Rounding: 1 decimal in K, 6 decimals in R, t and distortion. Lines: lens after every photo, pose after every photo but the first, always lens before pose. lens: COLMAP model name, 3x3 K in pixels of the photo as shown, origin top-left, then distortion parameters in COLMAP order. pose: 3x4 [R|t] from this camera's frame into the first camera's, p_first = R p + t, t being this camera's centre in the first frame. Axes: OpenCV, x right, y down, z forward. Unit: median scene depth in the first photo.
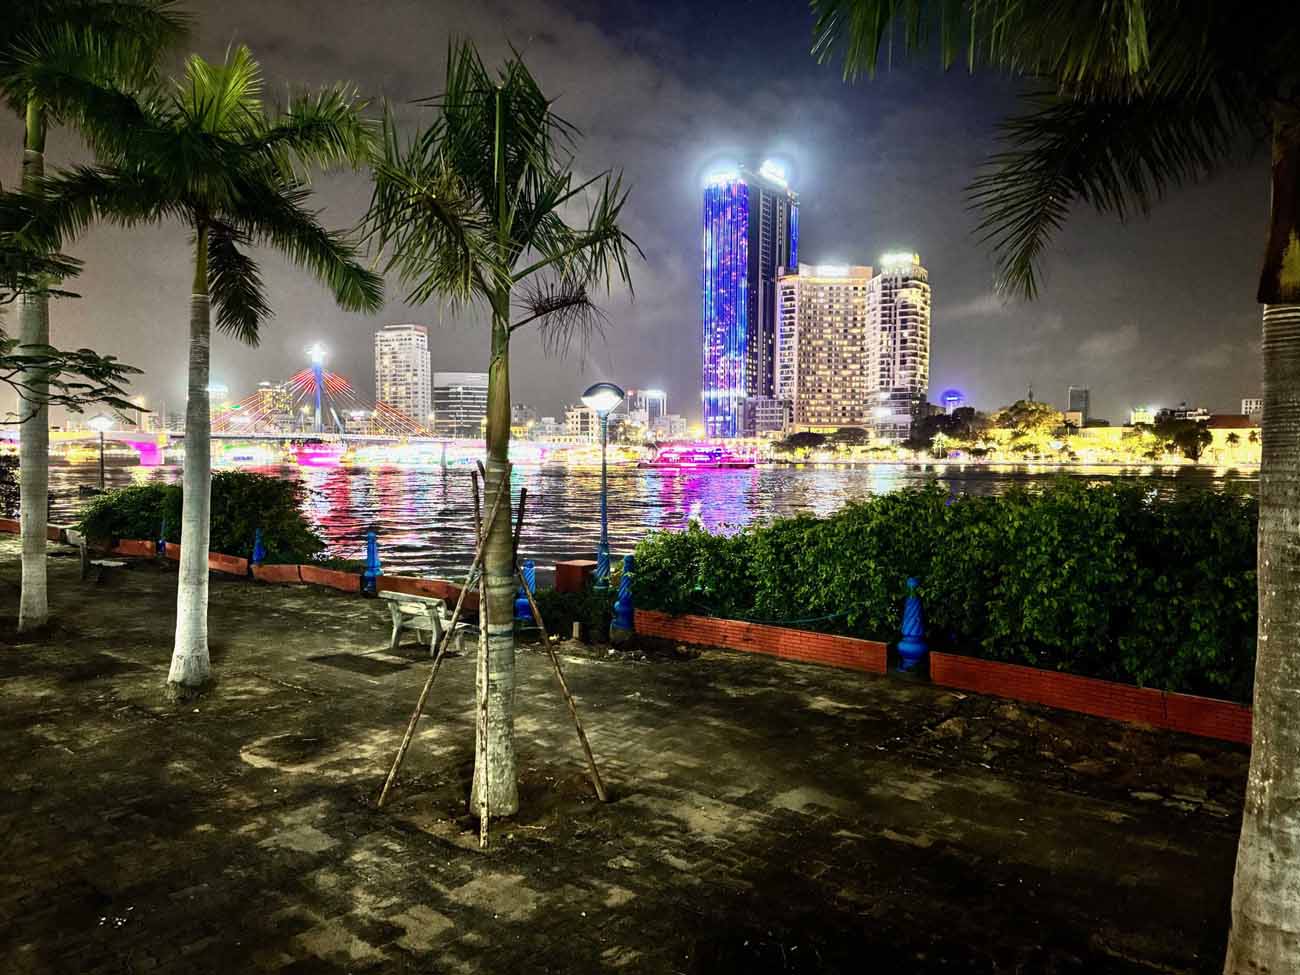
lens RADIAL K [[921.6, 0, 648.6], [0, 921.6, 497.1], [0, 0, 1]] dist [0.102312, -0.051378]
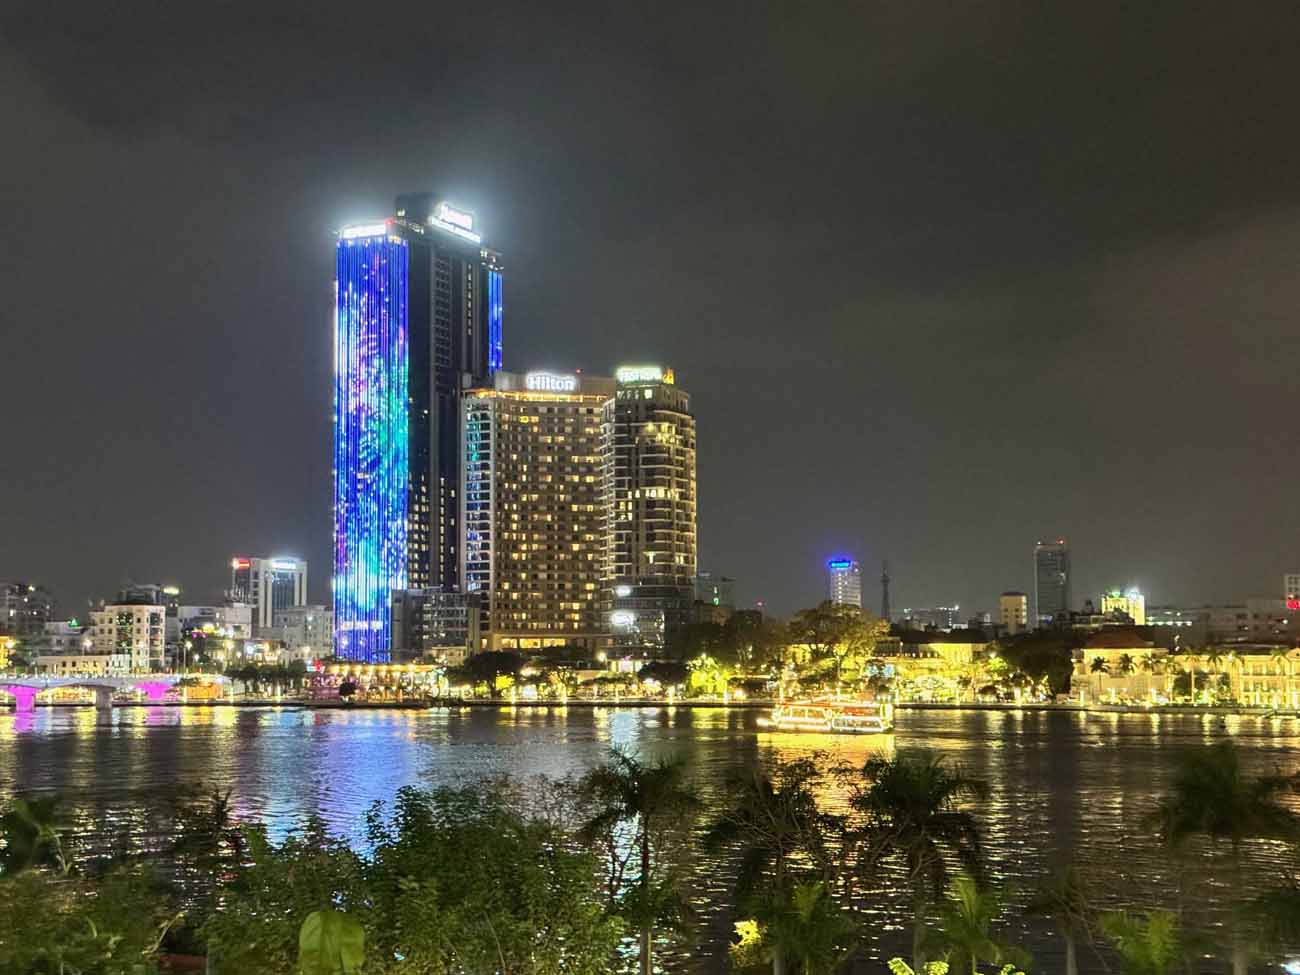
lens RADIAL K [[1841.3, 0, 648.1], [0, 1841.3, 491.6], [0, 0, 1]] dist [0.161189, 0.000000]
pose [[0.986142, 0.006317, 0.165783, 0.061229], [0.015514, 0.991385, -0.130058, -0.013802], [-0.165176, 0.130827, 0.977548, -0.188046]]
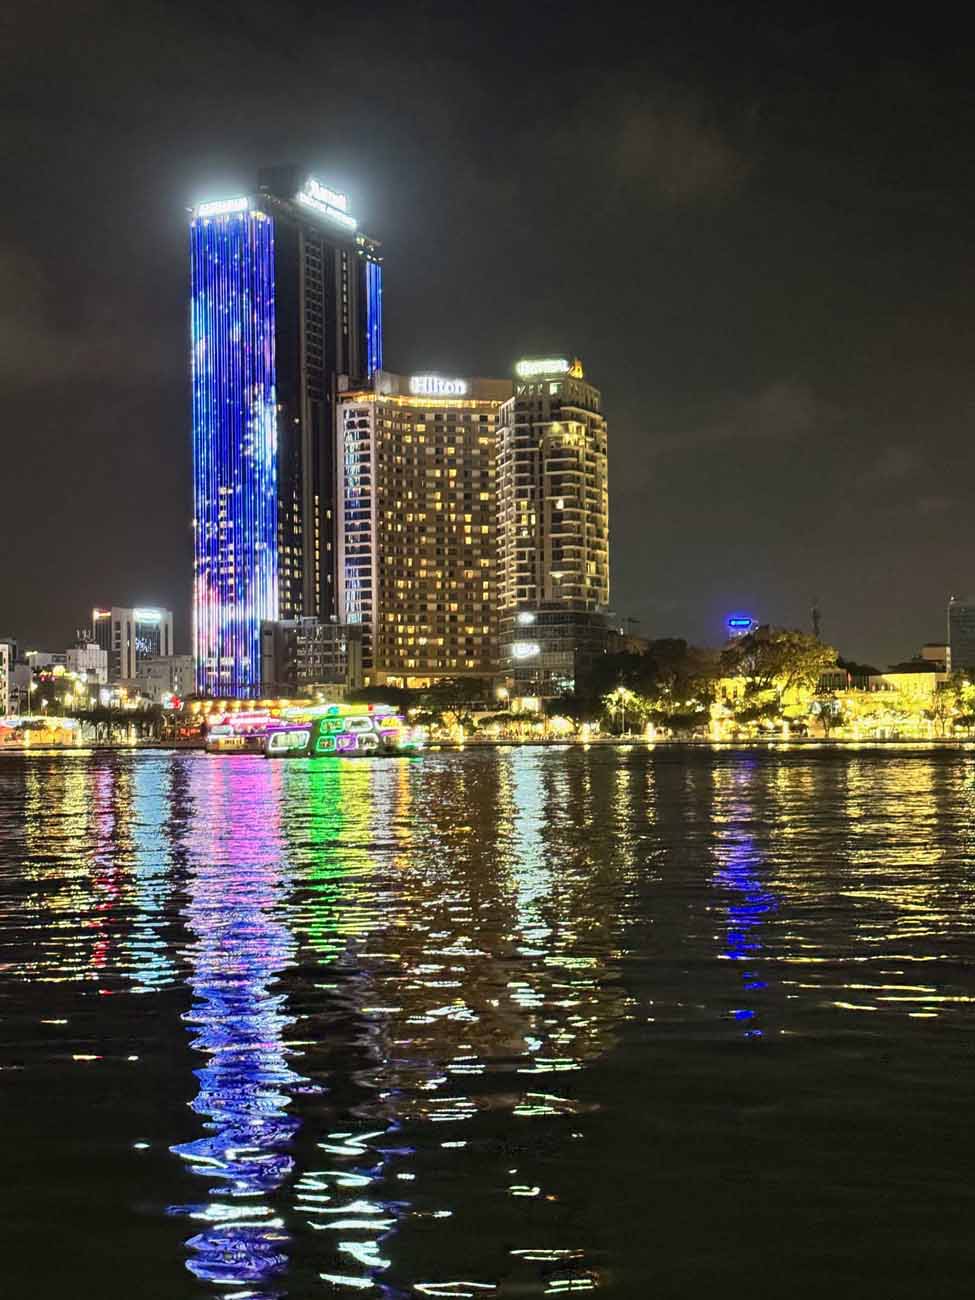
lens RADIAL K [[1841.3, 0, 483.8], [0, 1841.3, 653.8], [0, 0, 1]] dist [0.161189, 0.000000]
pose [[0.989590, -0.008540, 0.143658, 0.070678], [0.021288, 0.995942, -0.087442, 0.003520], [-0.142329, 0.089590, 0.985757, -0.034744]]
